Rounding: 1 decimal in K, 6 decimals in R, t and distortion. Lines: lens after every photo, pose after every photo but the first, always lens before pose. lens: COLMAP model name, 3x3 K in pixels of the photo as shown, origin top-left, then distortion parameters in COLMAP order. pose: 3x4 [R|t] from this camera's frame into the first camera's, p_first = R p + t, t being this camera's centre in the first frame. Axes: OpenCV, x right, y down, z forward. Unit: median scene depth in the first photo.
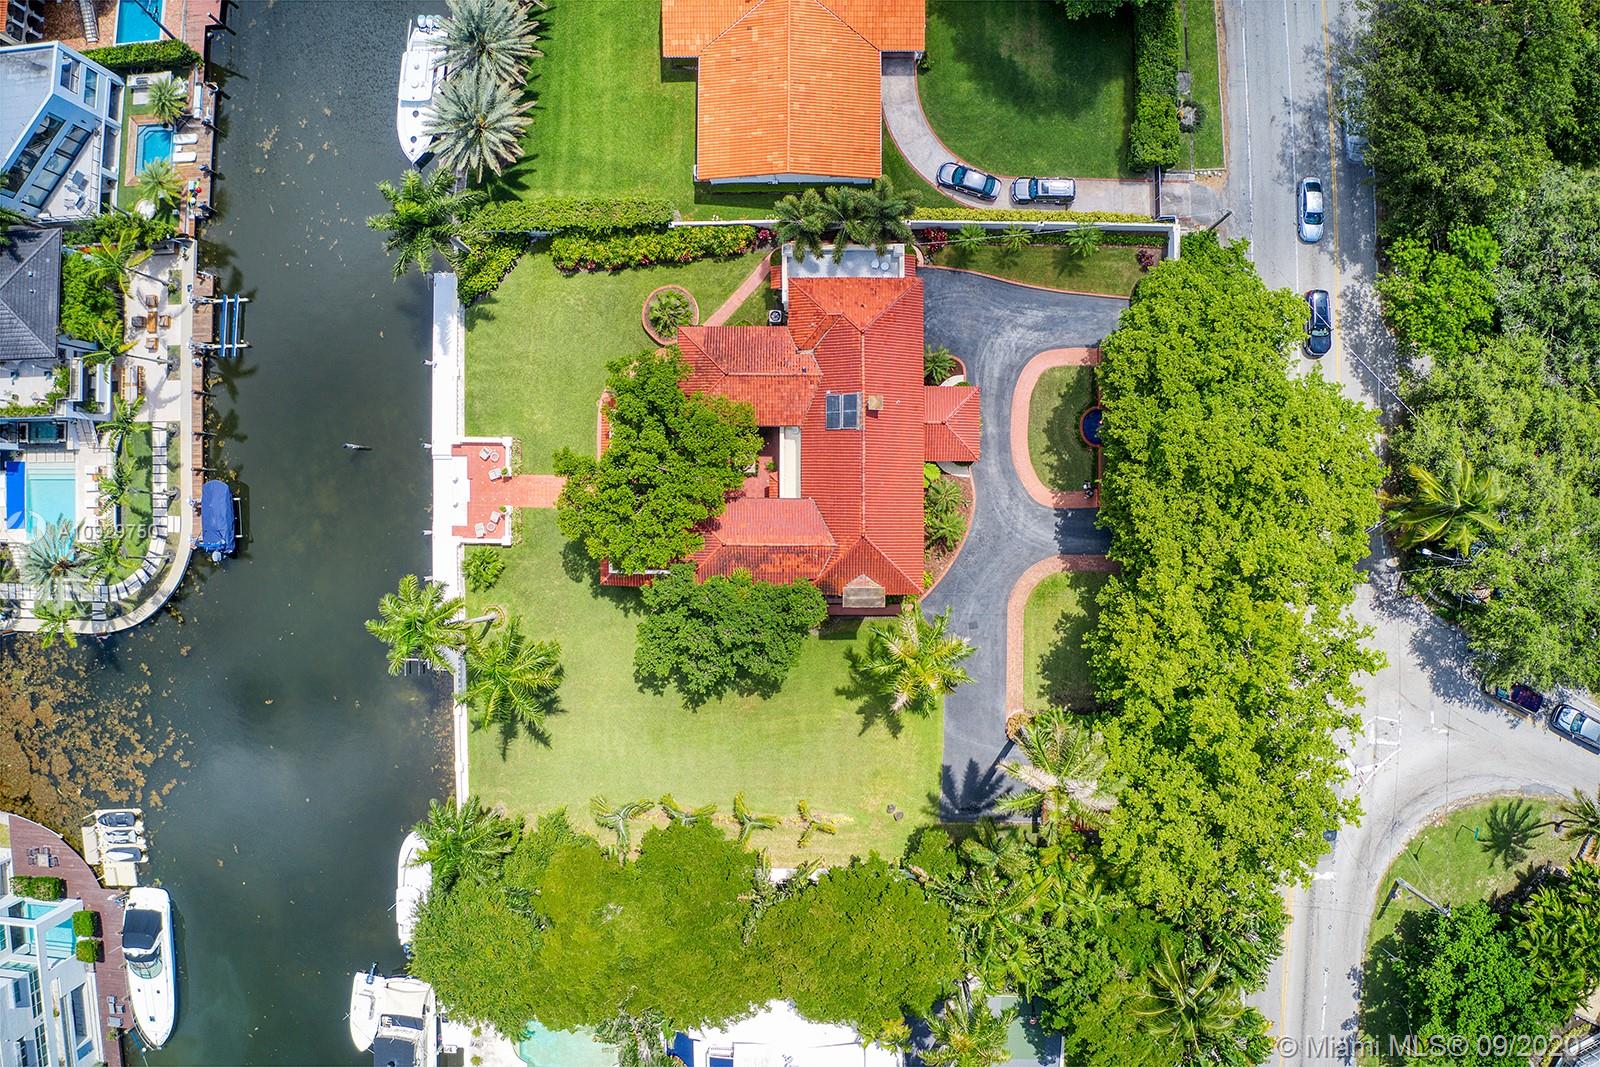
lens RADIAL K [[1284.2, 0, 809.5], [0, 1284.2, 512.7], [0, 0, 1]] dist [-0.203396, 0.042610]
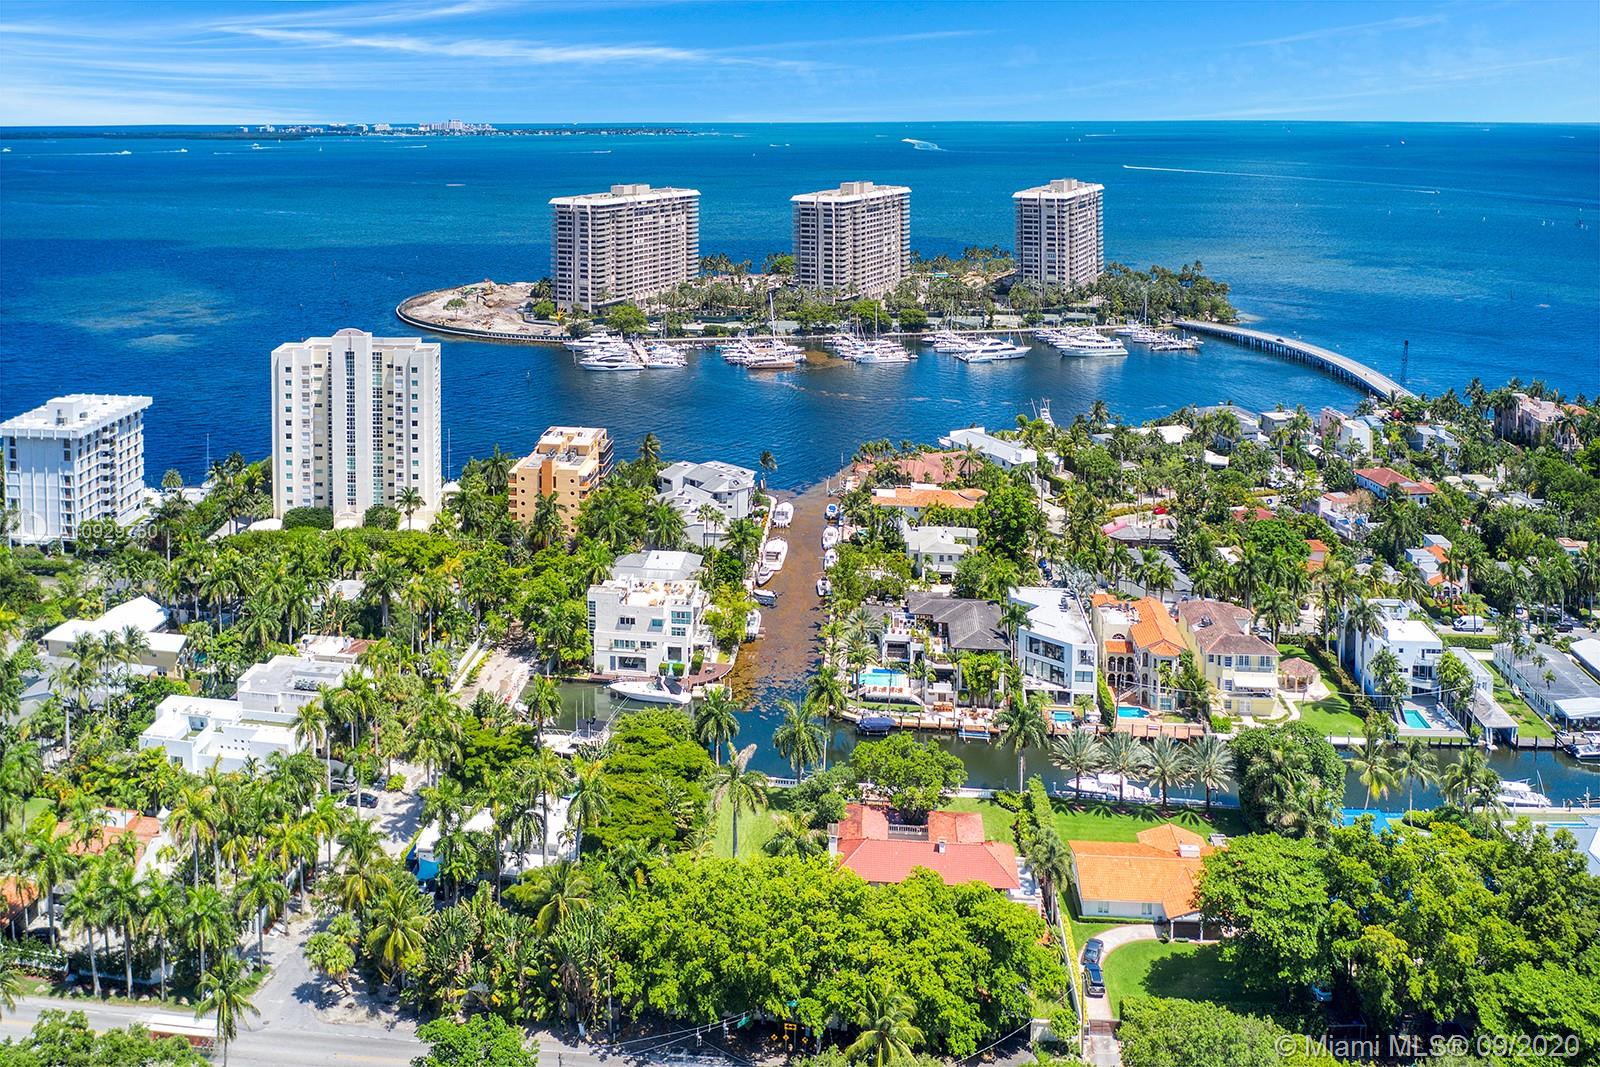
lens RADIAL K [[1284.2, 0, 809.5], [0, 1284.2, 512.7], [0, 0, 1]] dist [-0.203396, 0.042610]
pose [[-0.054676, 0.312858, -0.948225, 1.375145], [-0.997961, -0.048433, 0.041563, 0.043084], [-0.032922, 0.948564, 0.314868, 0.025655]]
